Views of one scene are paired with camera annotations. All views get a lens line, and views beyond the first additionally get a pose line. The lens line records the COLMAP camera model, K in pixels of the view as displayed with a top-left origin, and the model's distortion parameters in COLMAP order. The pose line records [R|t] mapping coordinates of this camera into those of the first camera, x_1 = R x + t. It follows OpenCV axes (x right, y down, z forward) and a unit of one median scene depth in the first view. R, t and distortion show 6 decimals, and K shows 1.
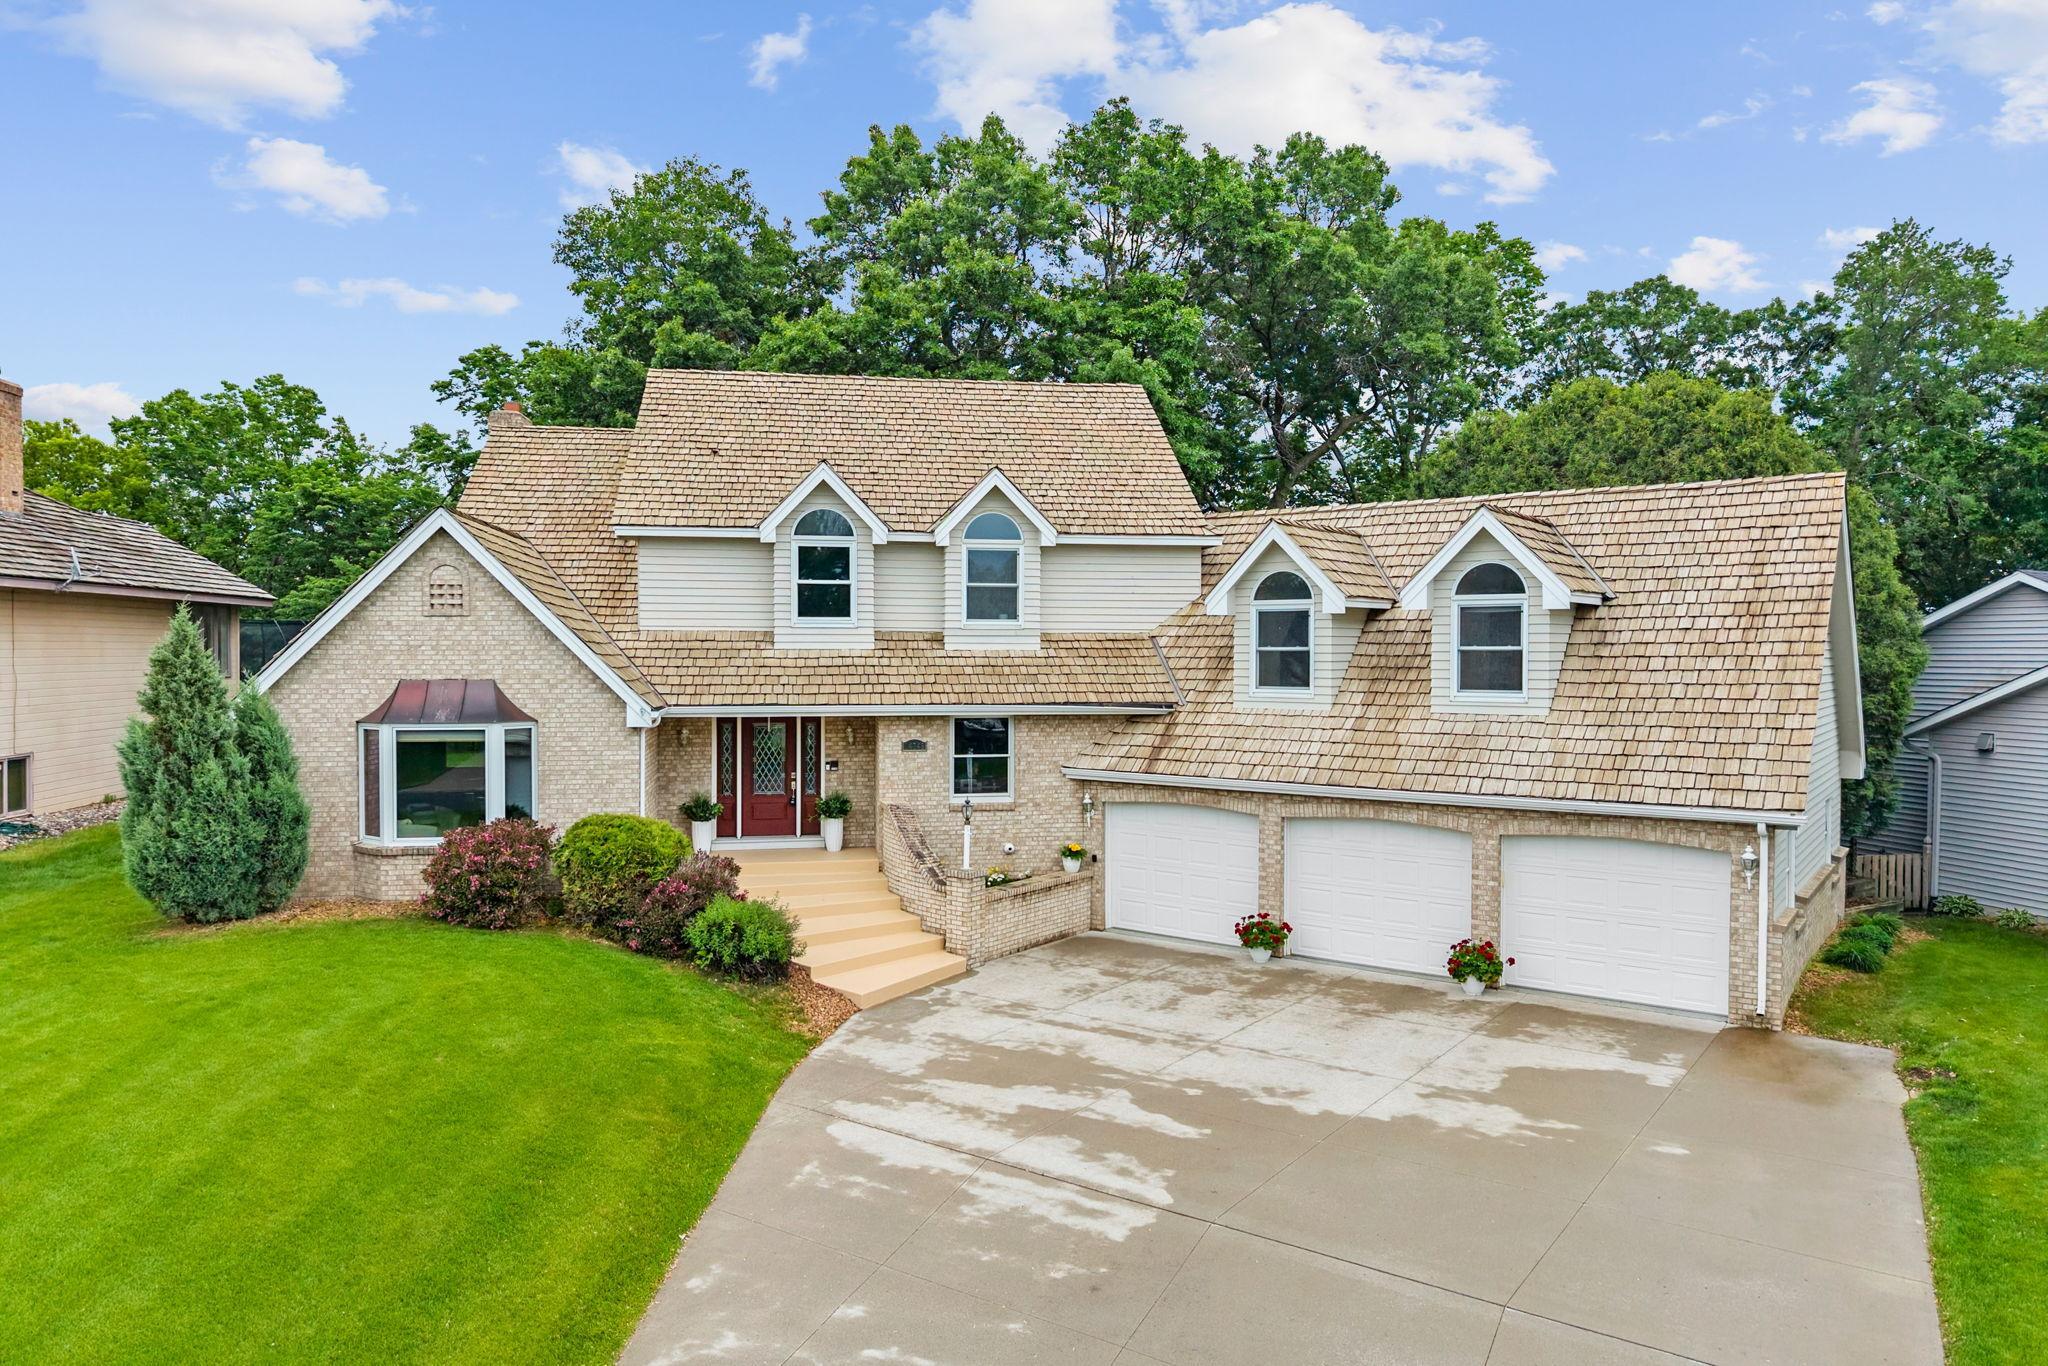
lens RADIAL K [[1403.7, 0, 998.9], [0, 1403.7, 650.9], [0, 0, 1]] dist [0.036186, -0.048552]
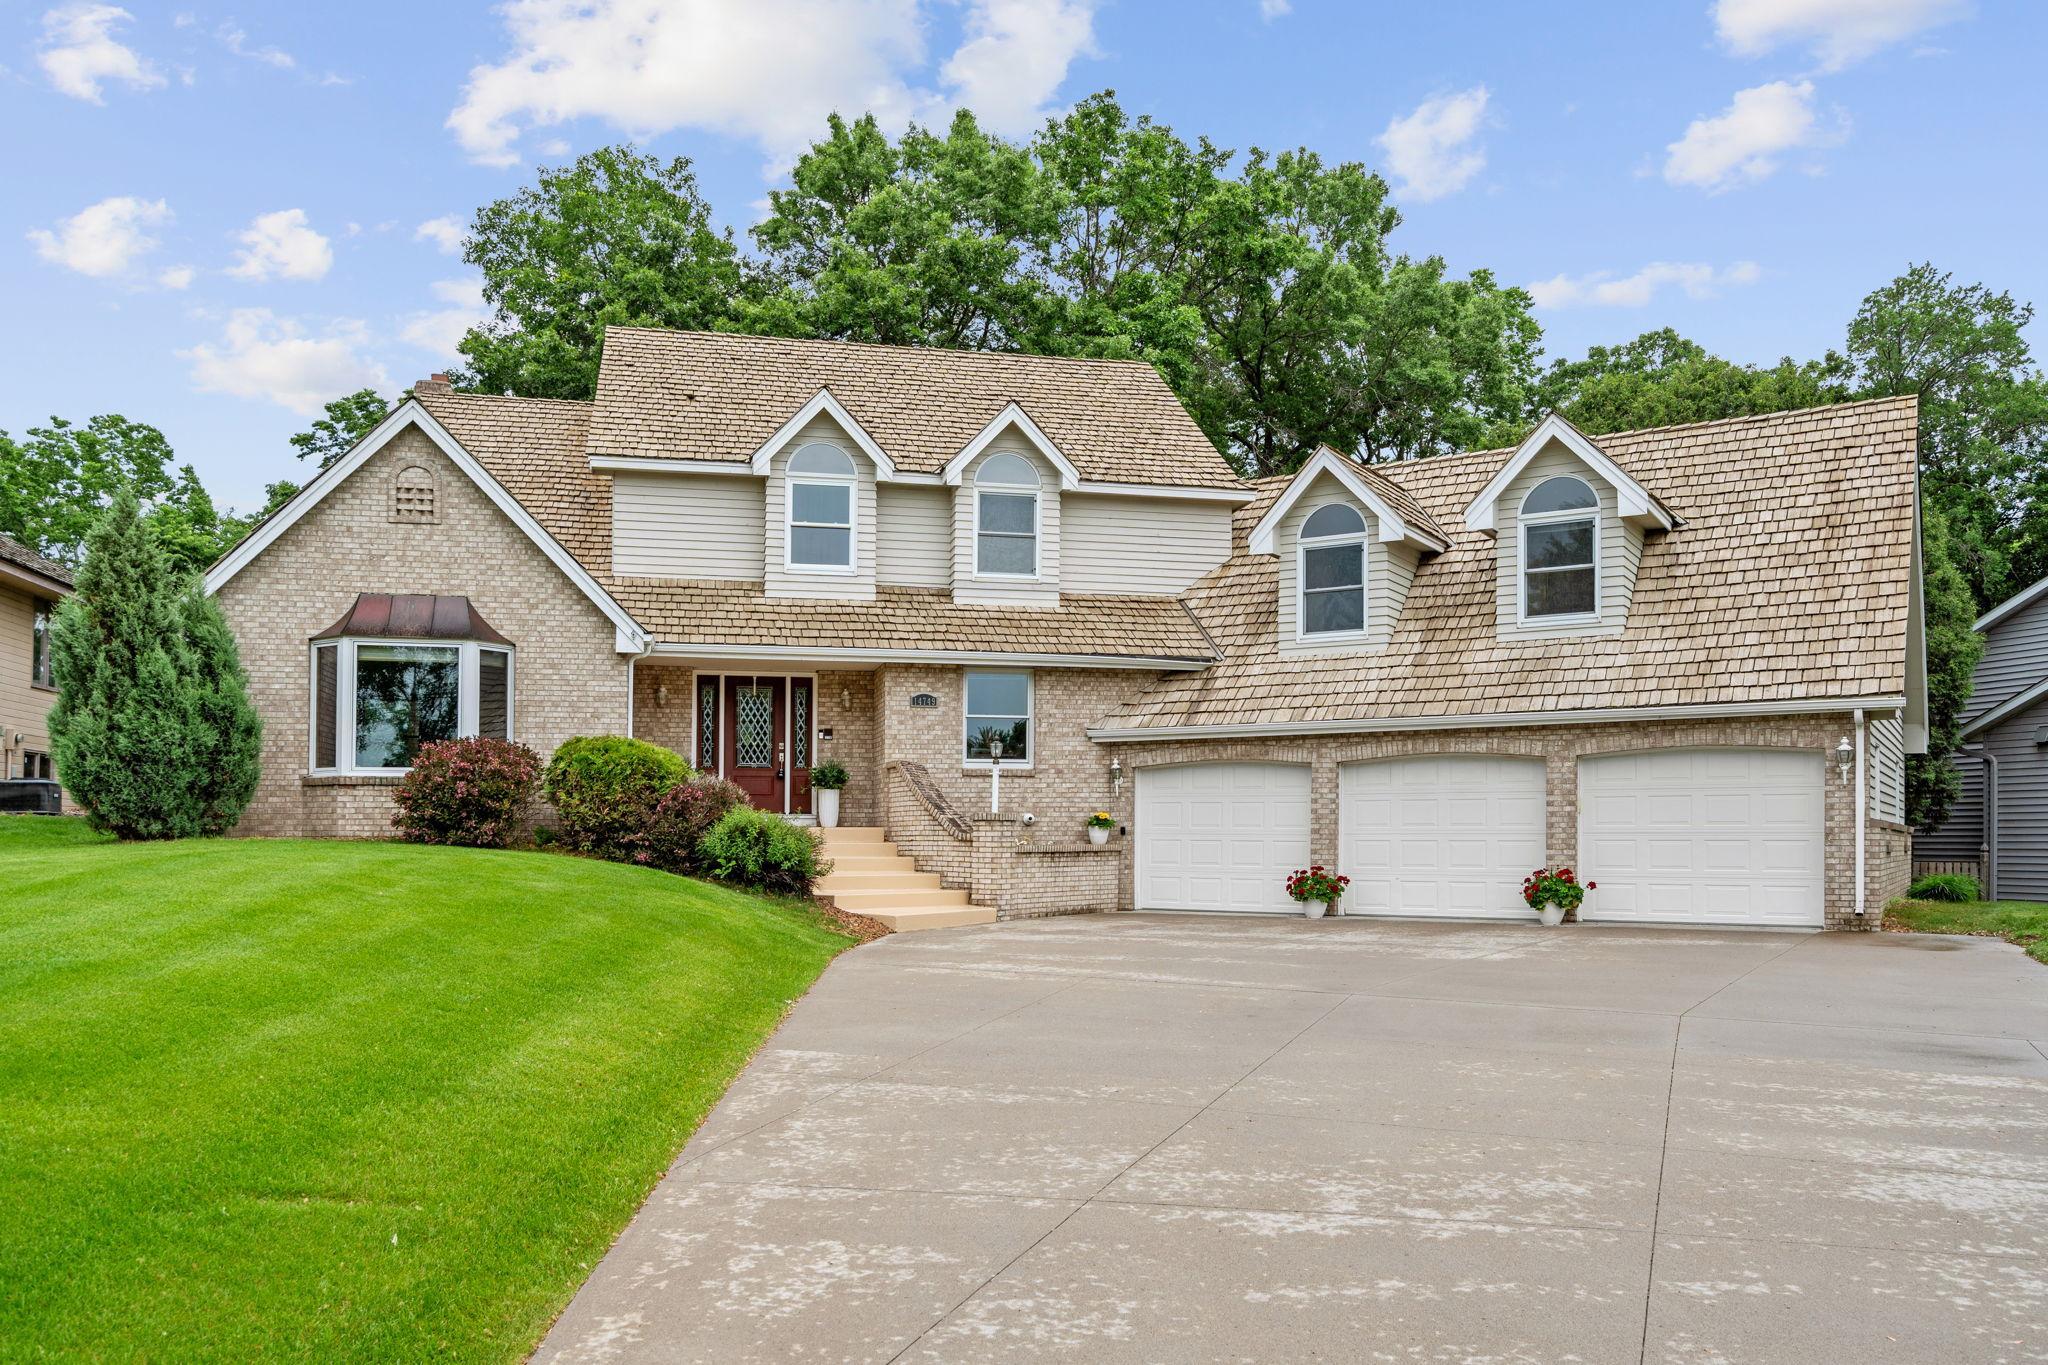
lens RADIAL K [[1600.6, 0, 1013.1], [0, 1600.6, 764.1], [0, 0, 1]] dist [0.004680, -0.000698]
pose [[0.997586, 0.005935, 0.069187, -0.083774], [-0.003163, 0.999190, -0.040110, 0.166727], [-0.069369, 0.039794, 0.996797, -0.028495]]
